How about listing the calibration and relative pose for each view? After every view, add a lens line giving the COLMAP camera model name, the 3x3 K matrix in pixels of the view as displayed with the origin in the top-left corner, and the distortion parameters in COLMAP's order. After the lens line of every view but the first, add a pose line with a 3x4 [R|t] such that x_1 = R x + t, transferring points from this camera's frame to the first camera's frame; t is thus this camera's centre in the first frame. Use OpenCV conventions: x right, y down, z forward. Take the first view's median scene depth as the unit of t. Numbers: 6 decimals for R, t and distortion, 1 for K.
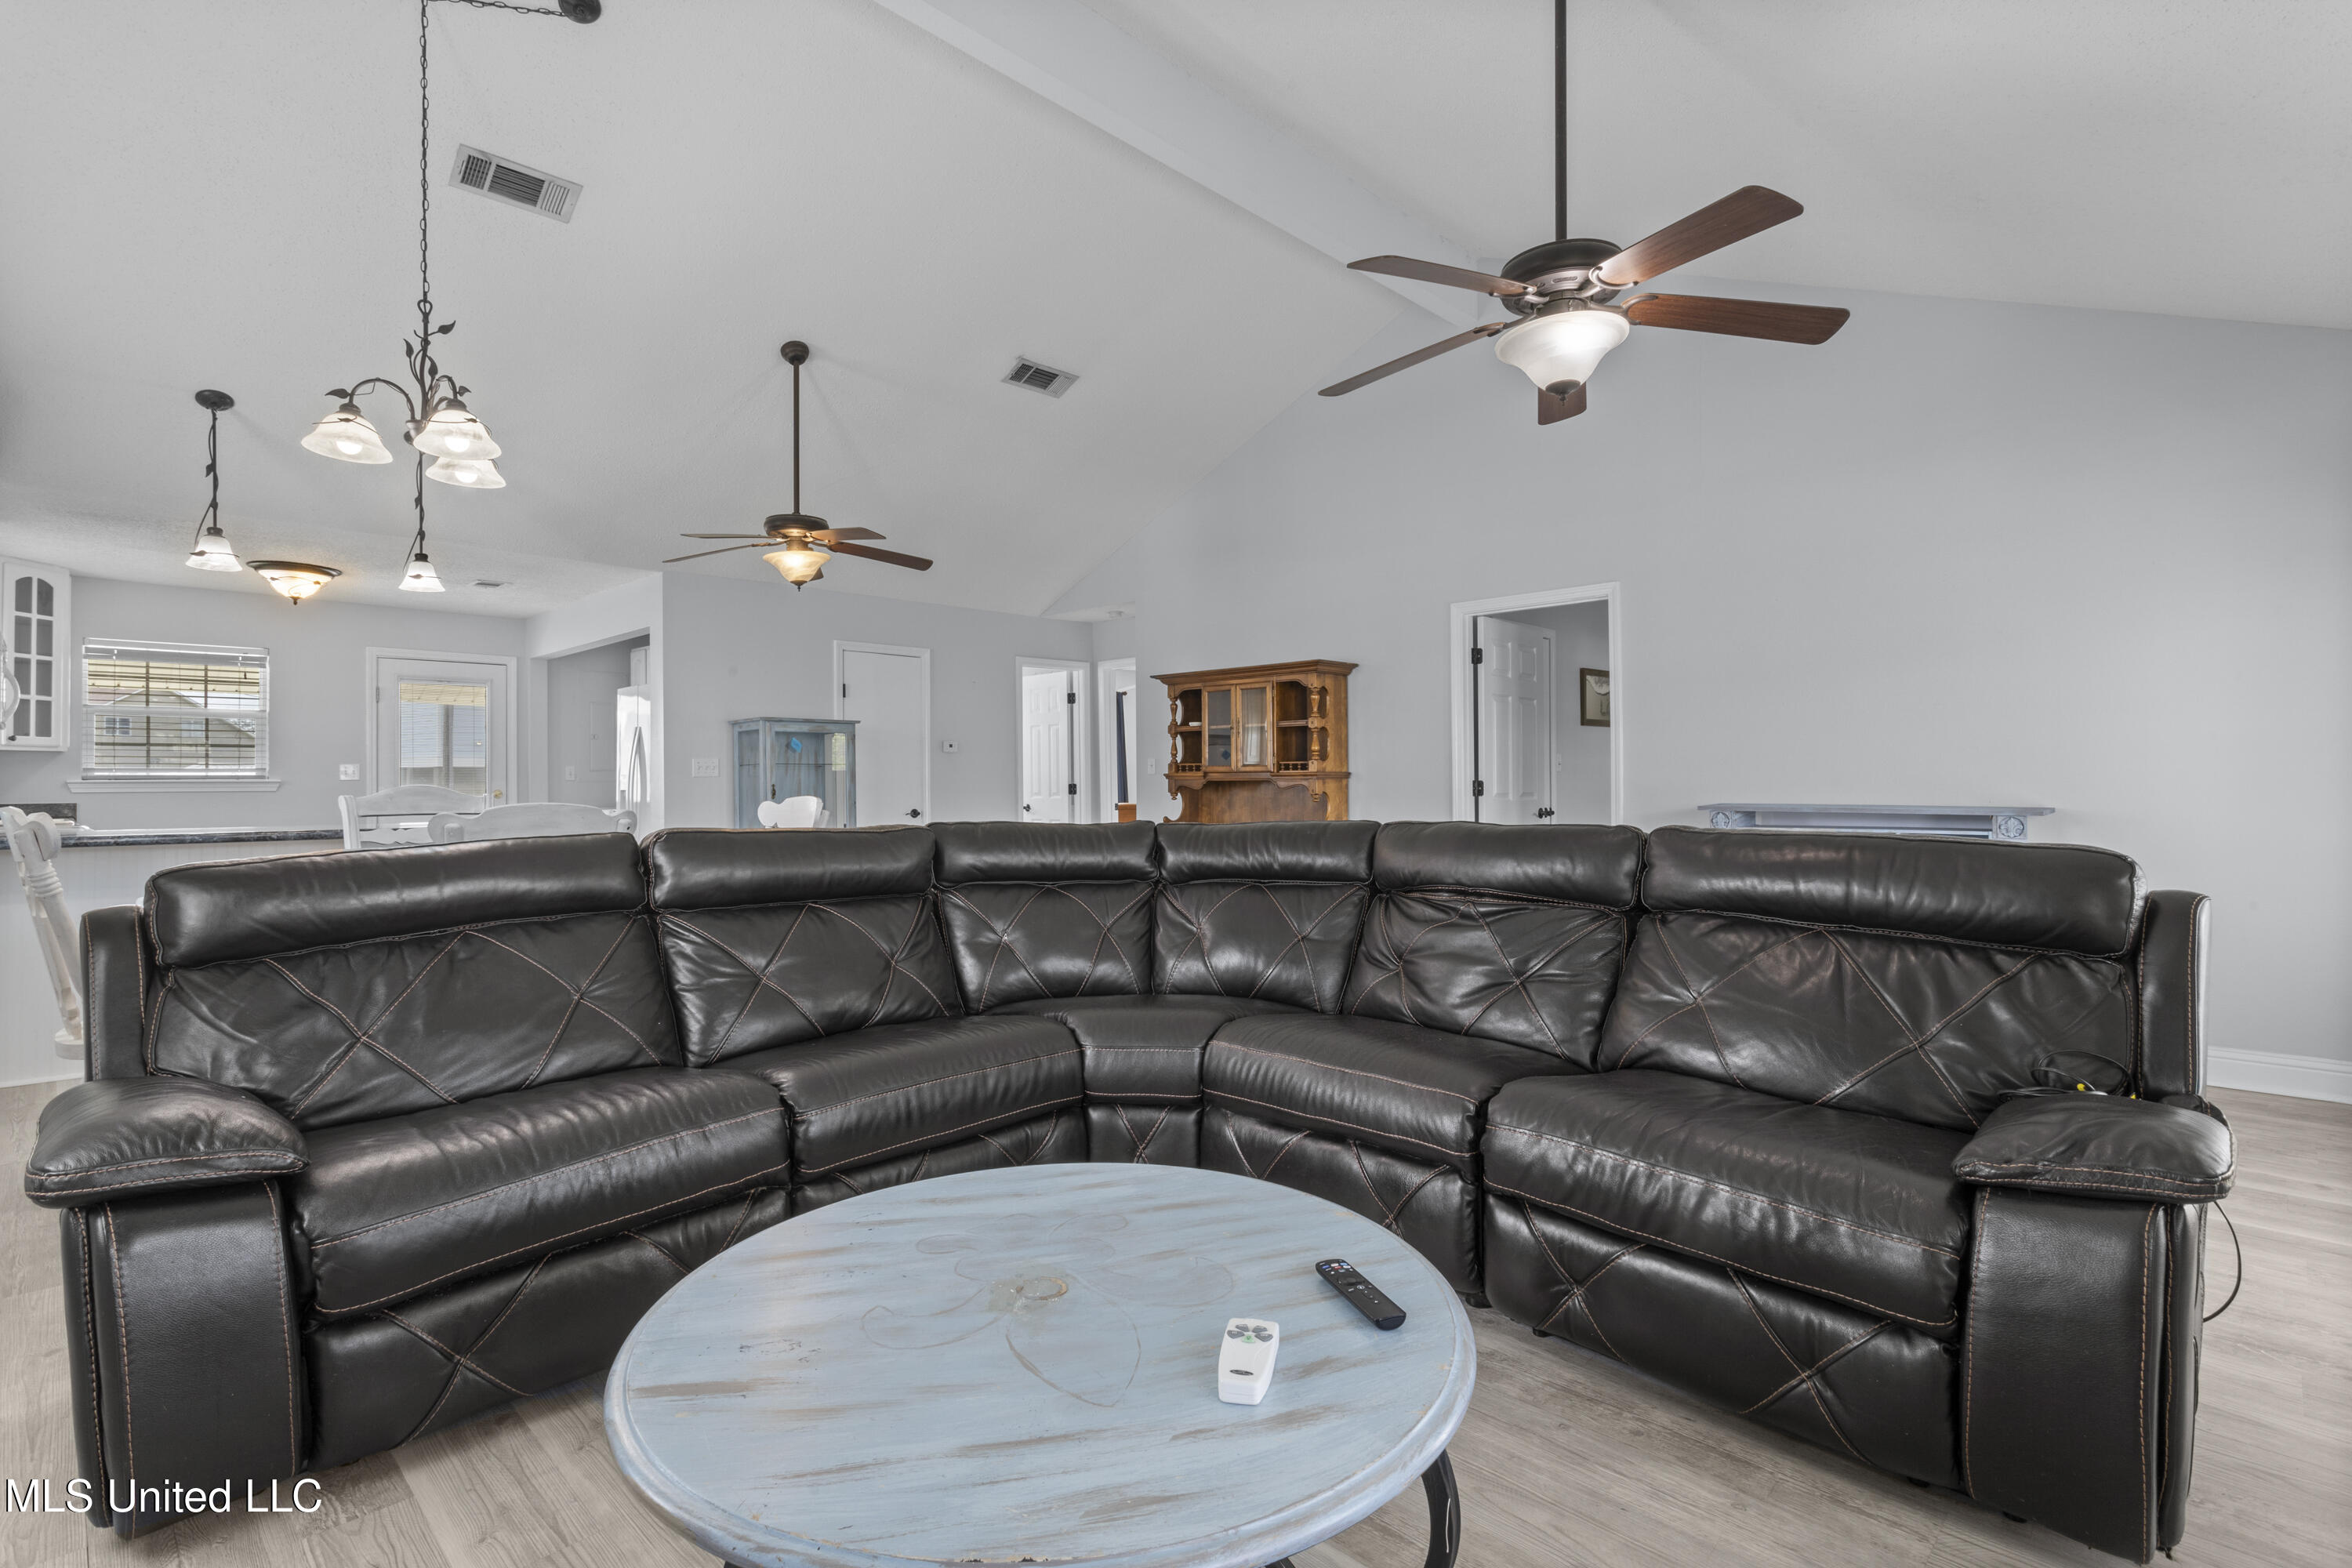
lens RADIAL K [[1114.0, 0, 1175.3], [0, 1114.0, 772.7], [0, 0, 1]] dist [0.001425, 0.000617]
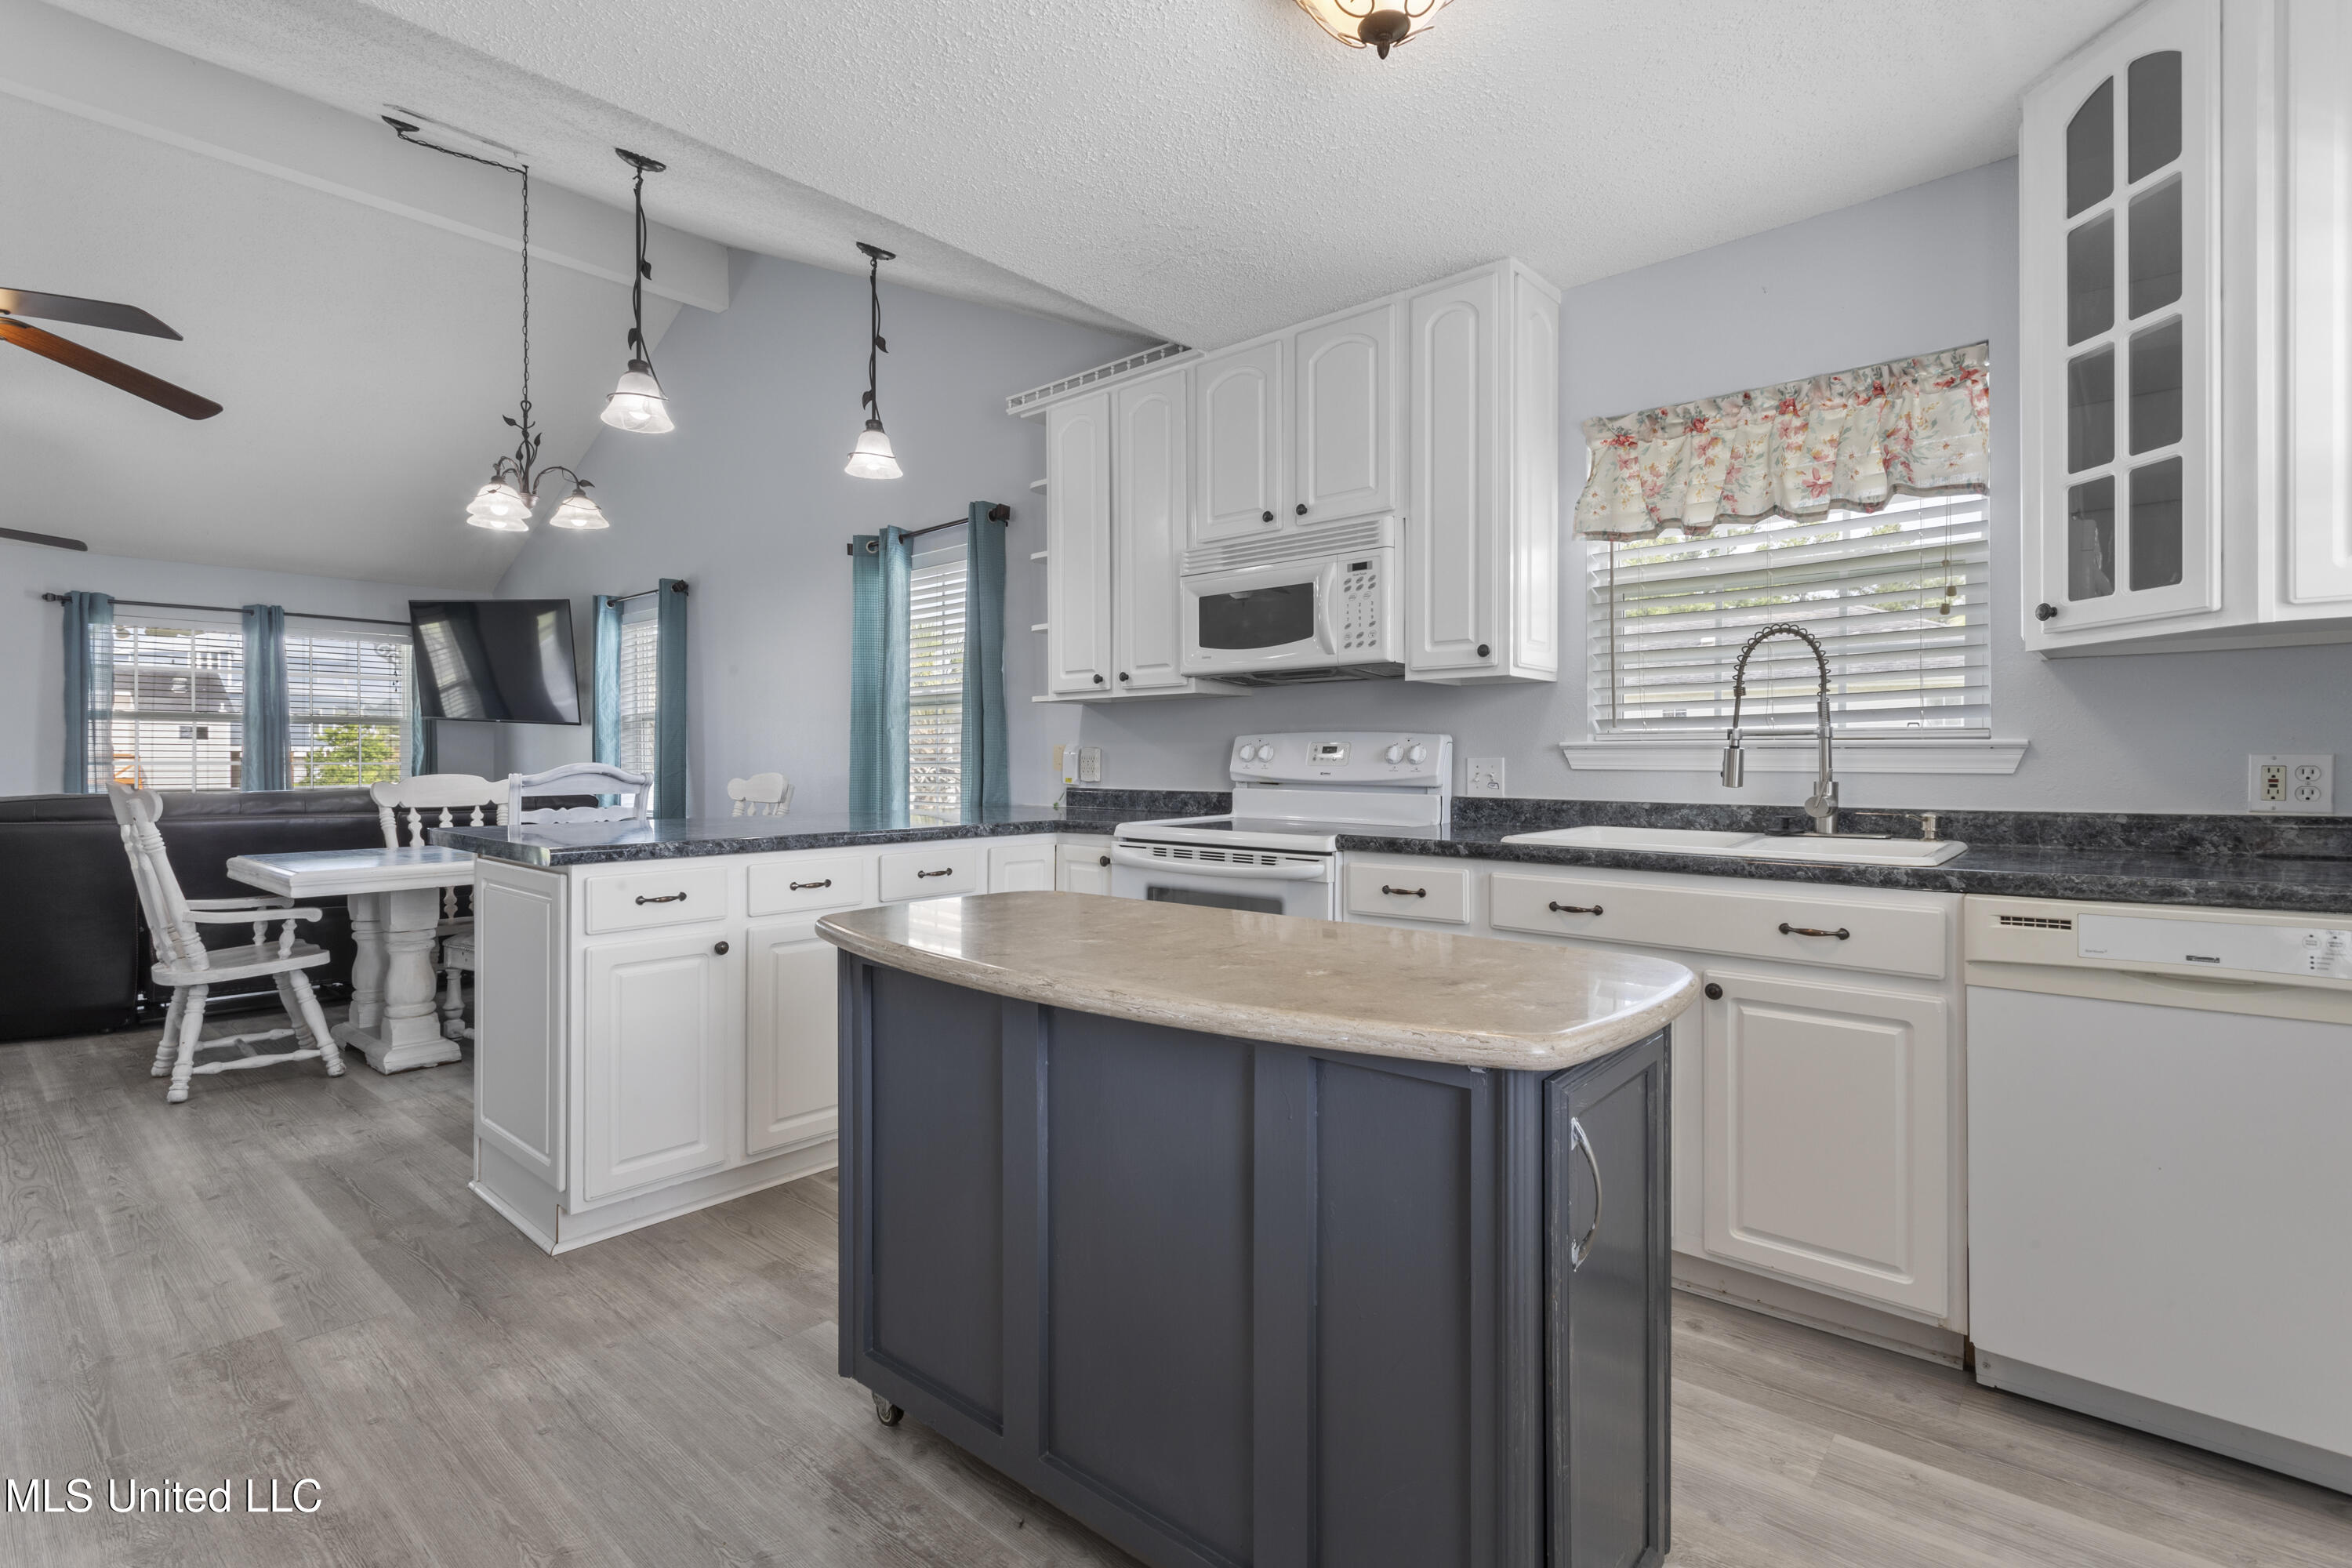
lens RADIAL K [[1111.4, 0, 1170.1], [0, 1111.4, 760.7], [0, 0, 1]] dist [0.003532, 0.001561]
pose [[-0.998609, 0.005098, -0.052484, -0.892762], [0.005559, 0.999947, -0.008642, 0.017394], [0.052438, -0.008921, -0.998584, 1.543867]]
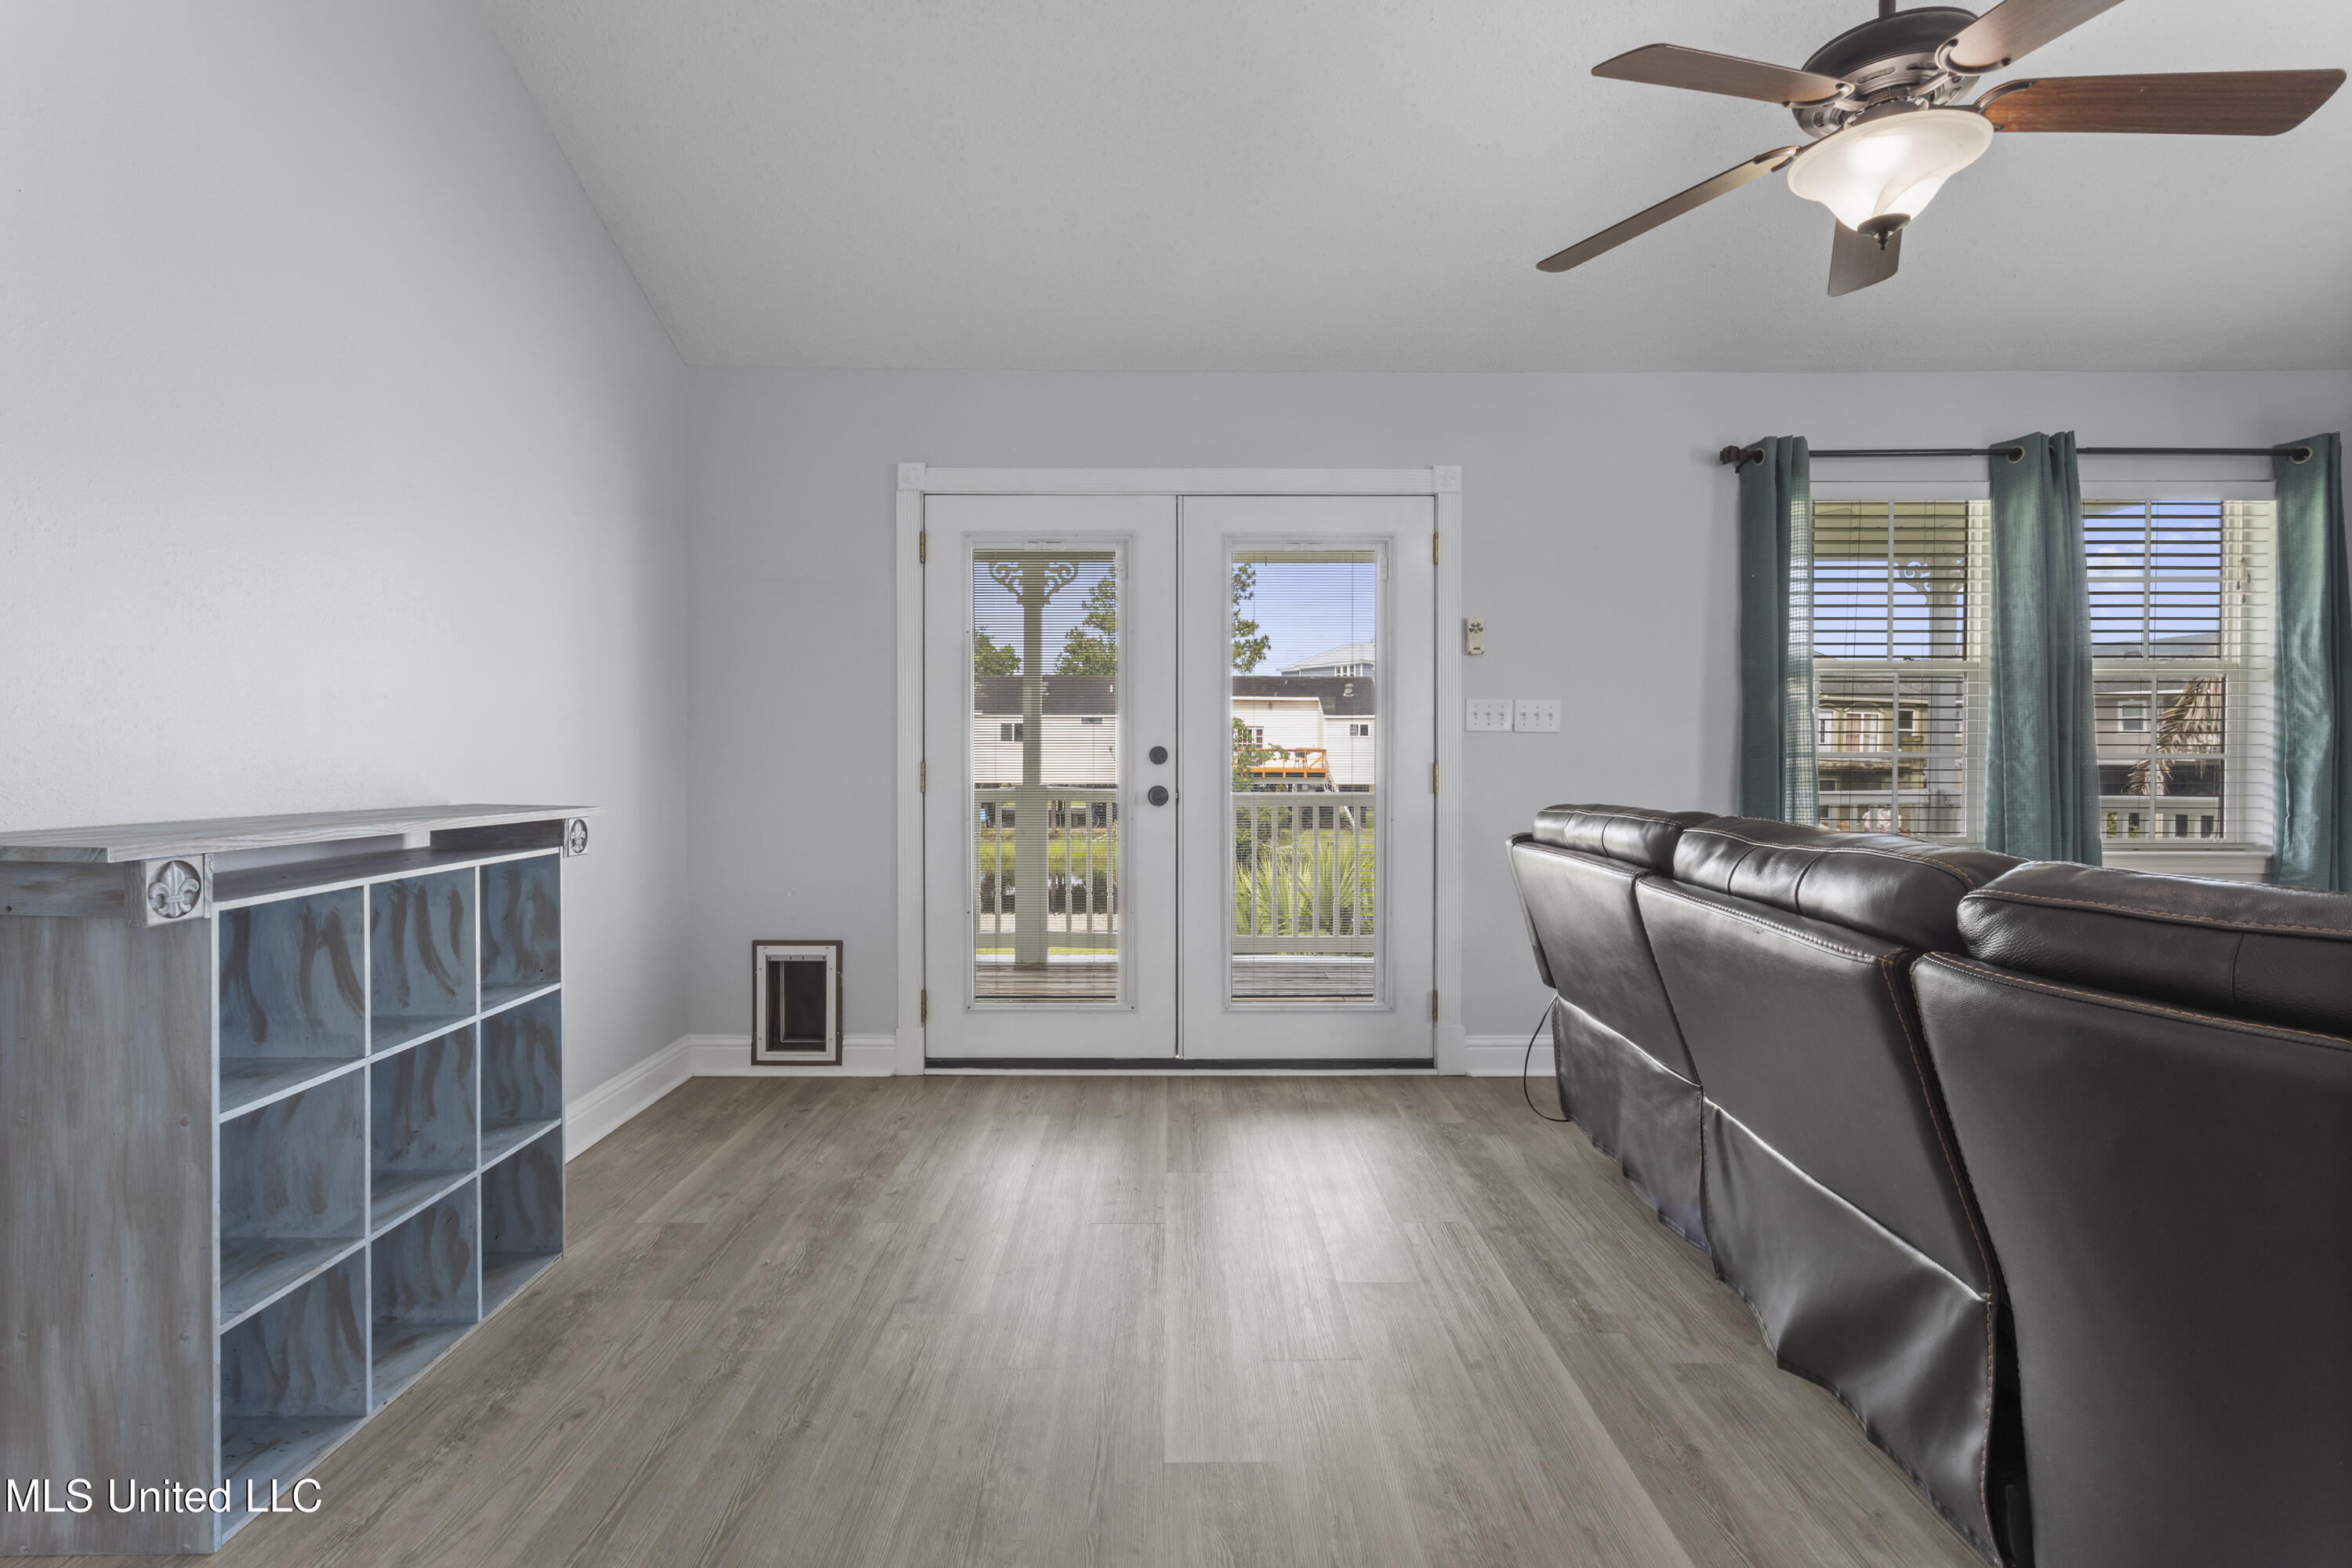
lens RADIAL K [[1114.6, 0, 1171.7], [0, 1114.6, 769.4], [0, 0, 1]] dist [0.007721, 0.001139]
pose [[-0.706732, -0.003034, 0.707475, 0.079332], [-0.001701, 0.999995, 0.002590, 0.008694], [-0.707479, 0.000627, -0.706734, 0.941666]]
